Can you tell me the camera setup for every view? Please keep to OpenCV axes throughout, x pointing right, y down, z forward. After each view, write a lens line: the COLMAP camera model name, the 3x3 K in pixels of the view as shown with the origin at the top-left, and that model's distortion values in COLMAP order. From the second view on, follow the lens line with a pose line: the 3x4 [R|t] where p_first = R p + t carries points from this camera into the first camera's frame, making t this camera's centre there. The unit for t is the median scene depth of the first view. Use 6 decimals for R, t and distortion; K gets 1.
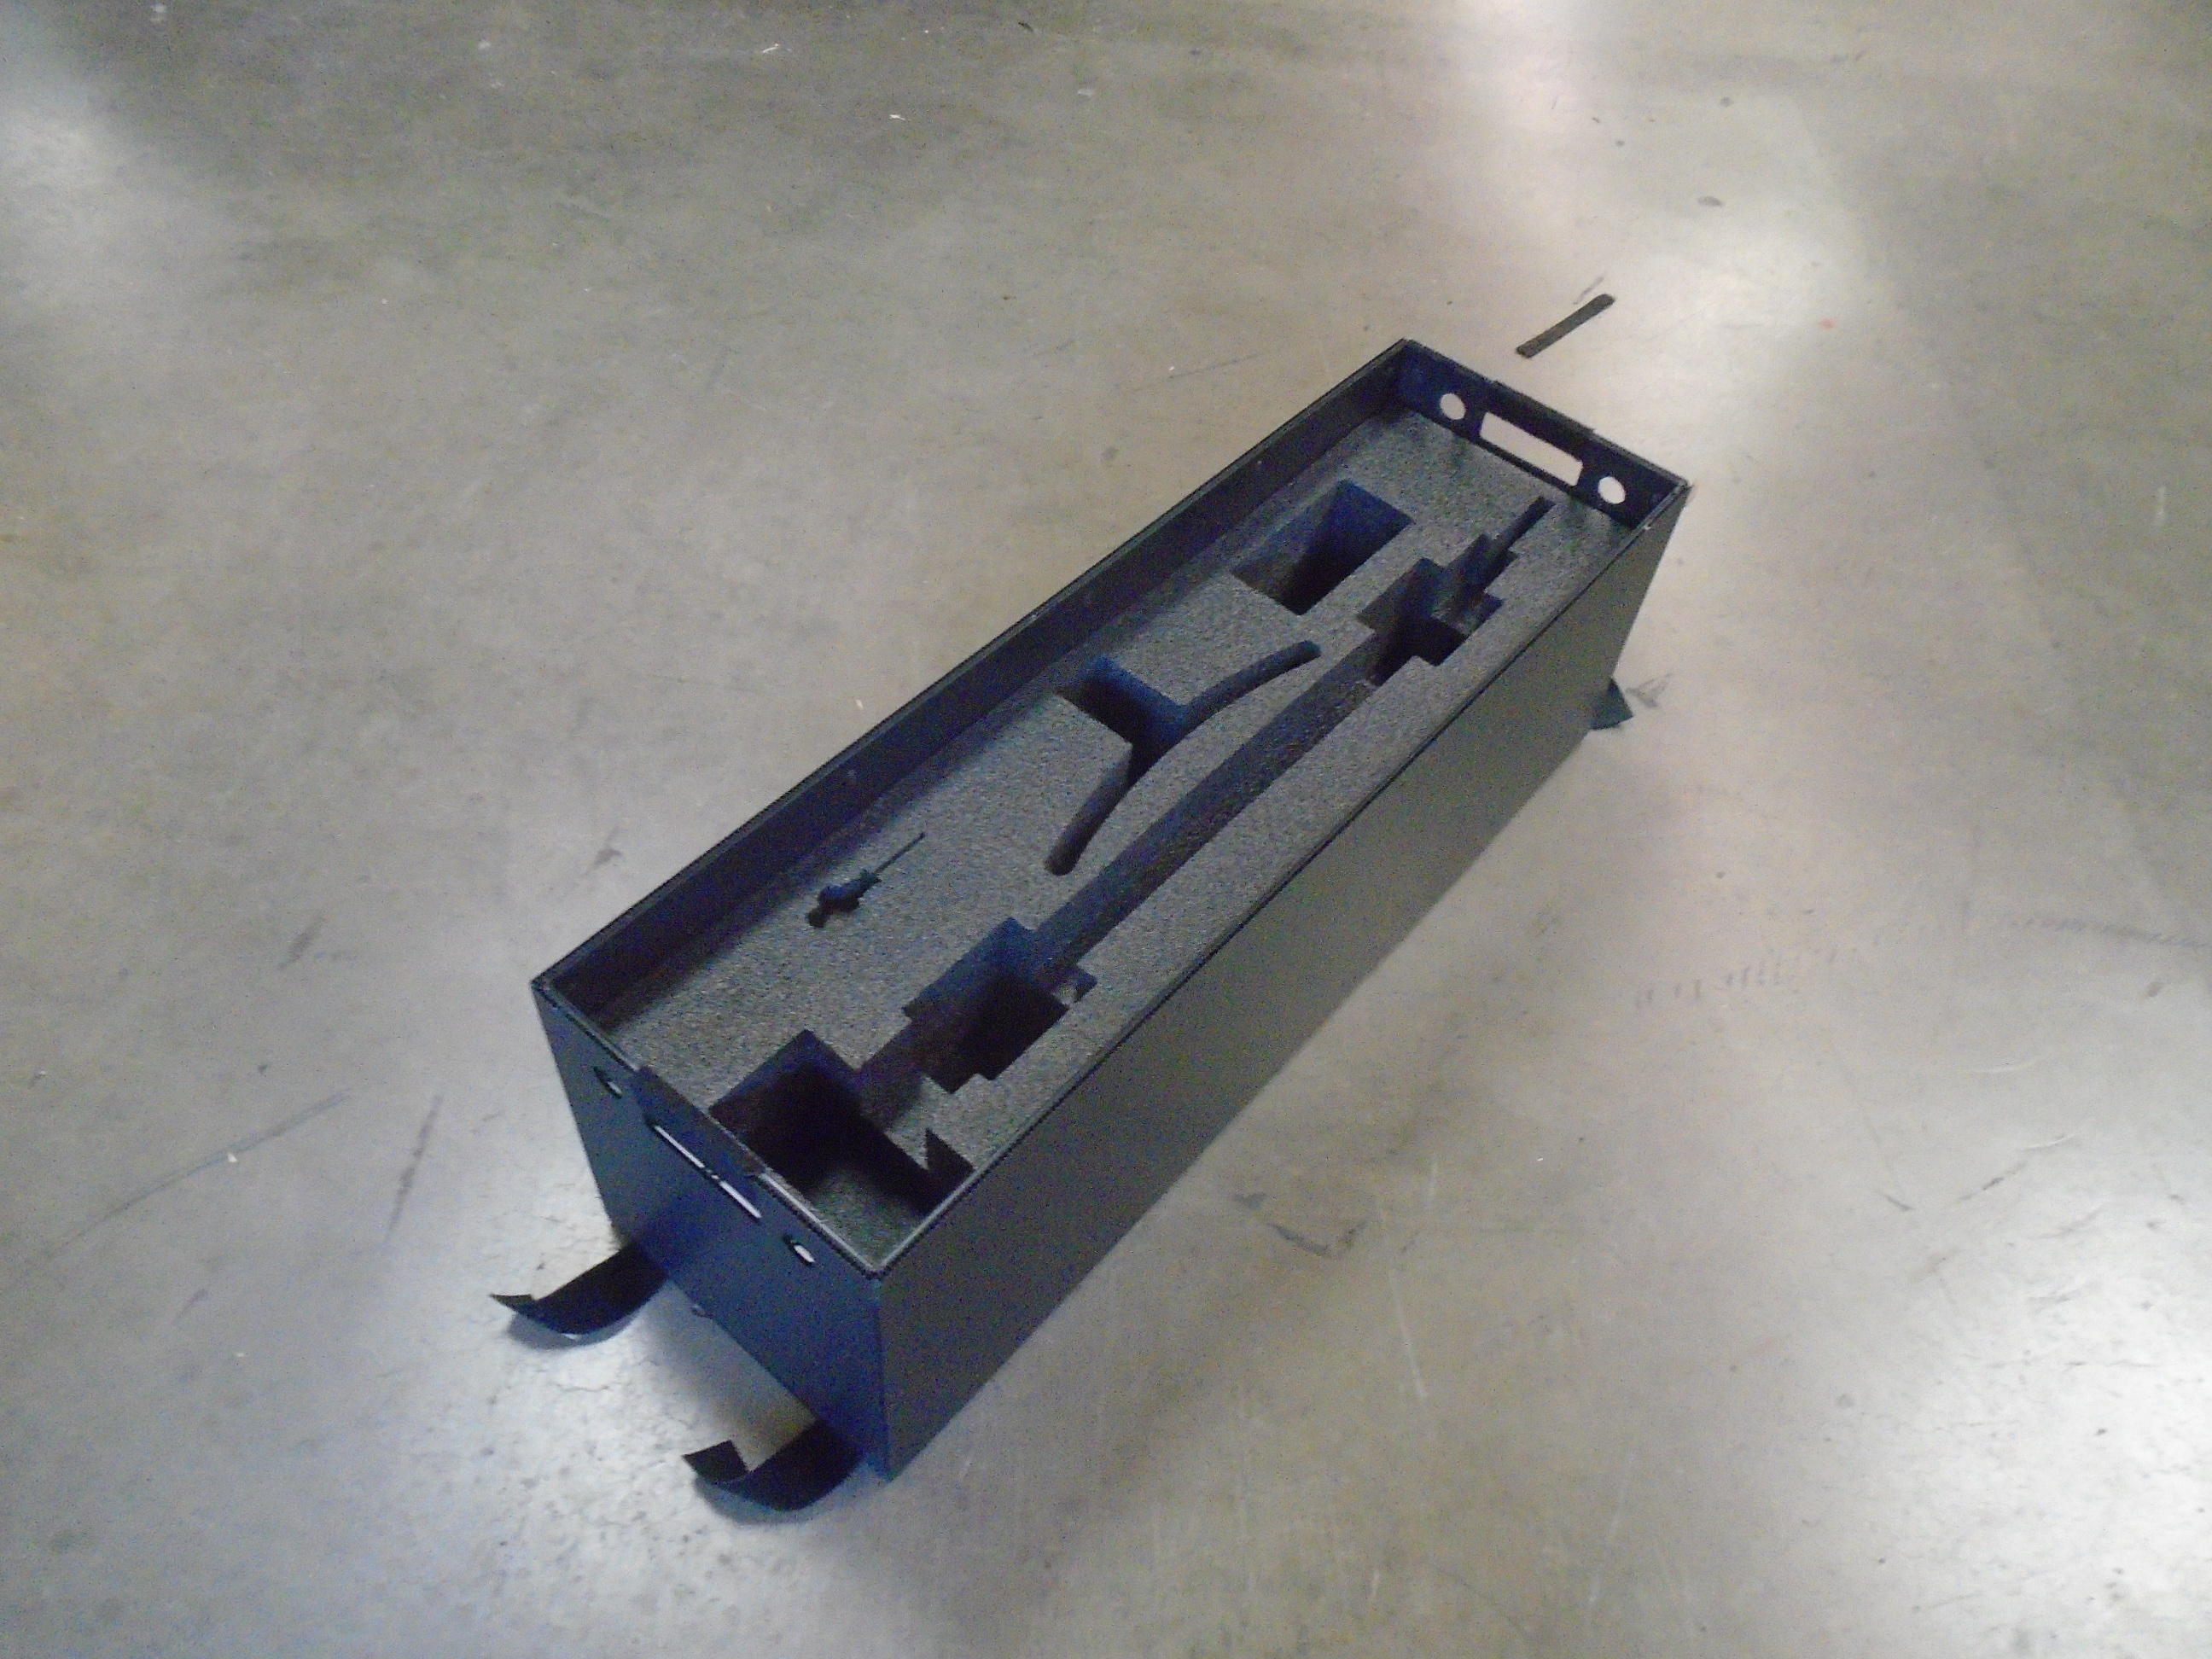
lens RADIAL K [[1689.8, 0, 1102.0], [0, 1689.8, 821.2], [0, 0, 1]] dist [-0.023186, 0.009983]
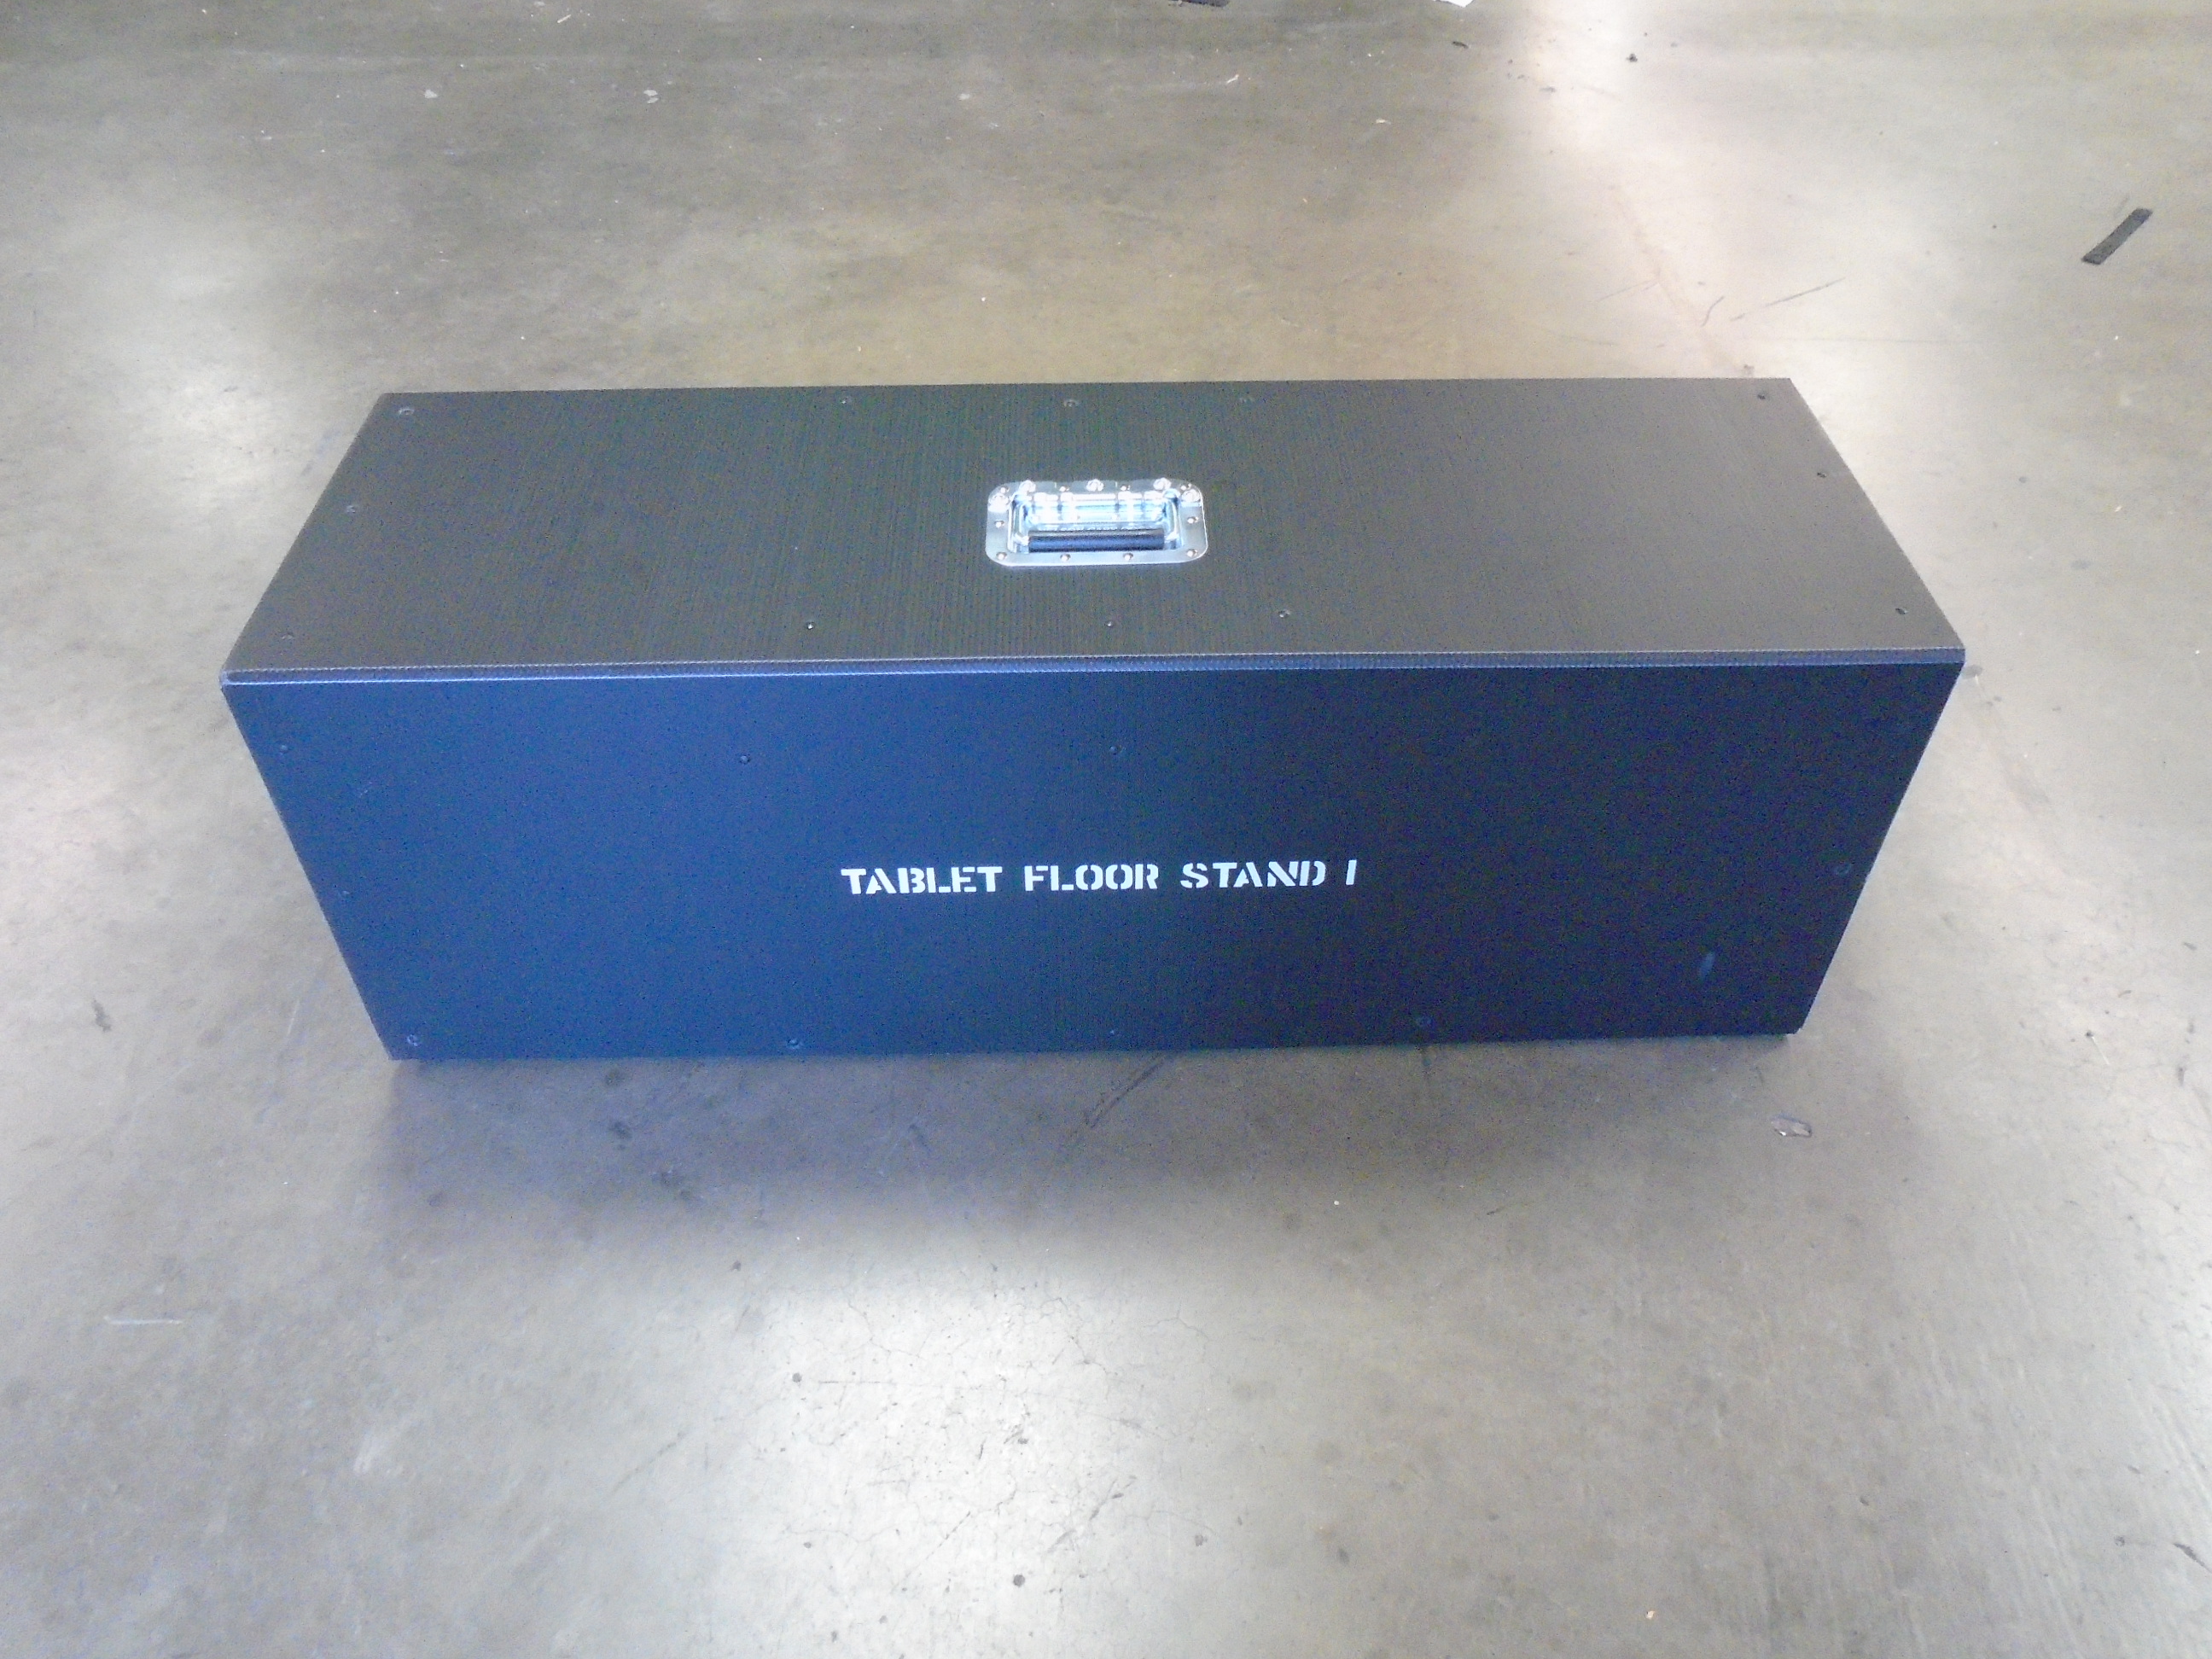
lens RADIAL K [[1689.8, 0, 1101.1], [0, 1689.8, 832.4], [0, 0, 1]] dist [-0.023186, 0.009983]
pose [[0.995884, -0.085179, -0.030964, -0.336739], [0.081593, 0.991347, -0.102829, 0.113688], [0.039455, 0.099880, 0.994217, 0.024704]]
